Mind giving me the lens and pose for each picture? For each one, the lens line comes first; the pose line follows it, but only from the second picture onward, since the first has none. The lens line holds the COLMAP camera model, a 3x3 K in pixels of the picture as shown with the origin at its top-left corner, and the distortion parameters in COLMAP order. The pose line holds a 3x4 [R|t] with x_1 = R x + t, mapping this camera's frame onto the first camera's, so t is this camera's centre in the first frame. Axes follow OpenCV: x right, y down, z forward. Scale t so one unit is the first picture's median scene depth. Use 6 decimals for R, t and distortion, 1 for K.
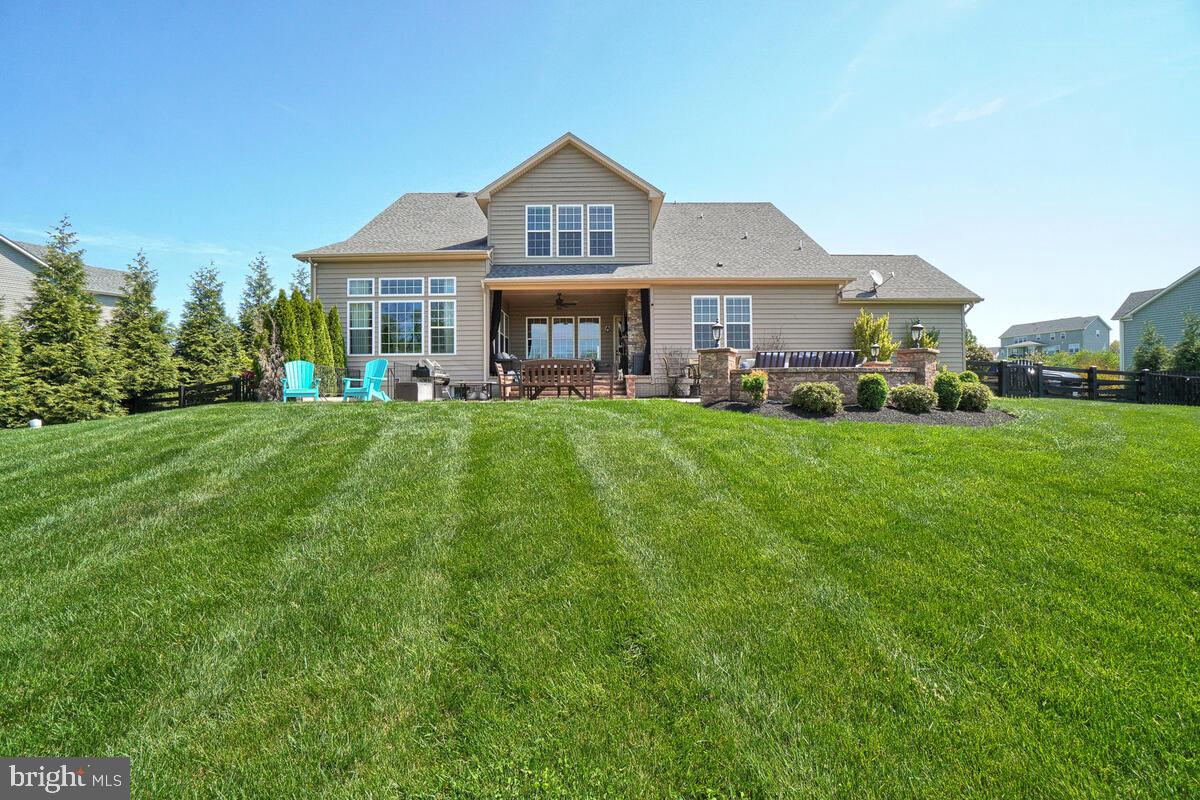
lens RADIAL K [[531.6, 0, 581.5], [0, 531.6, 404.6], [0, 0, 1]] dist [-0.047241, 0.014043]
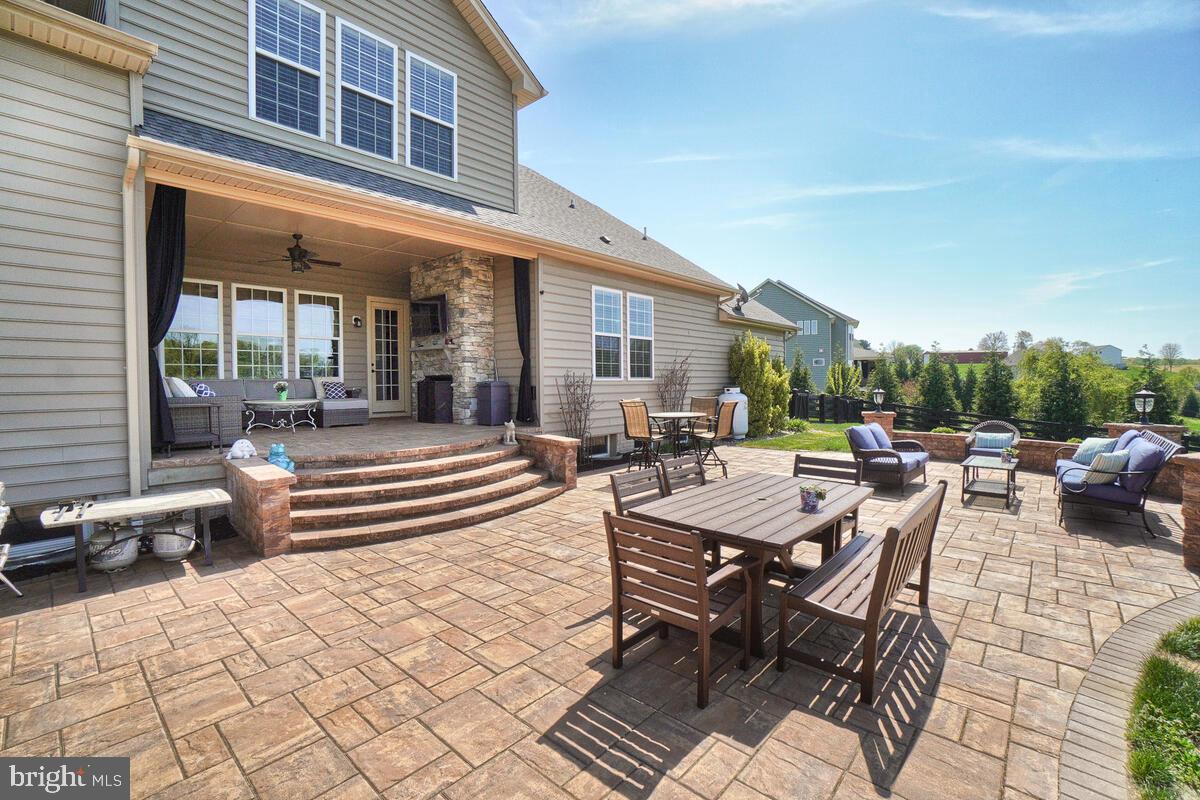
lens RADIAL K [[531.6, 0, 591.0], [0, 531.6, 395.0], [0, 0, 1]] dist [-0.047241, 0.014043]
pose [[0.653849, -0.019555, 0.756373, -0.227157], [0.015133, 0.999804, 0.012767, -0.089201], [-0.756474, 0.003098, 0.654016, 0.595201]]
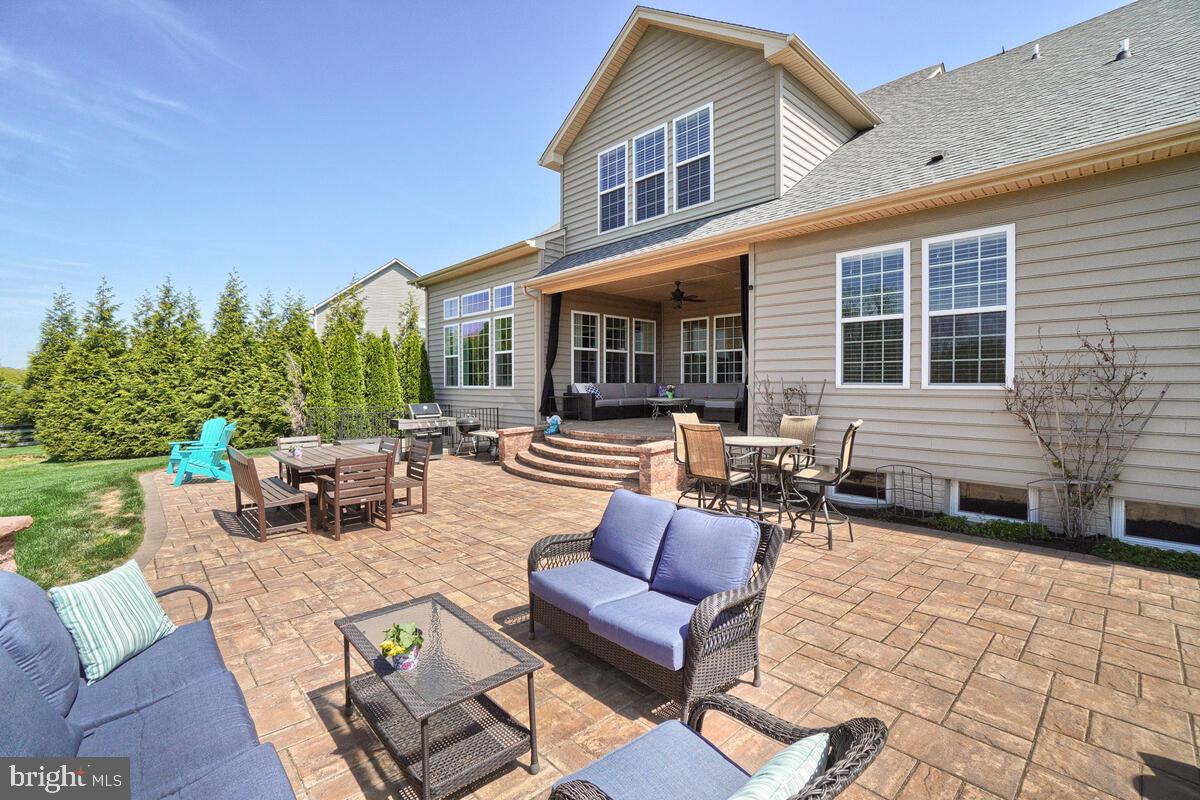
lens RADIAL K [[531.6, 0, 597.8], [0, 531.6, 398.0], [0, 0, 1]] dist [-0.047241, 0.014043]
pose [[0.704887, 0.022351, -0.708968, 0.355963], [-0.013053, 0.999743, 0.018539, -0.094381], [0.709200, -0.003814, 0.704997, 0.553654]]
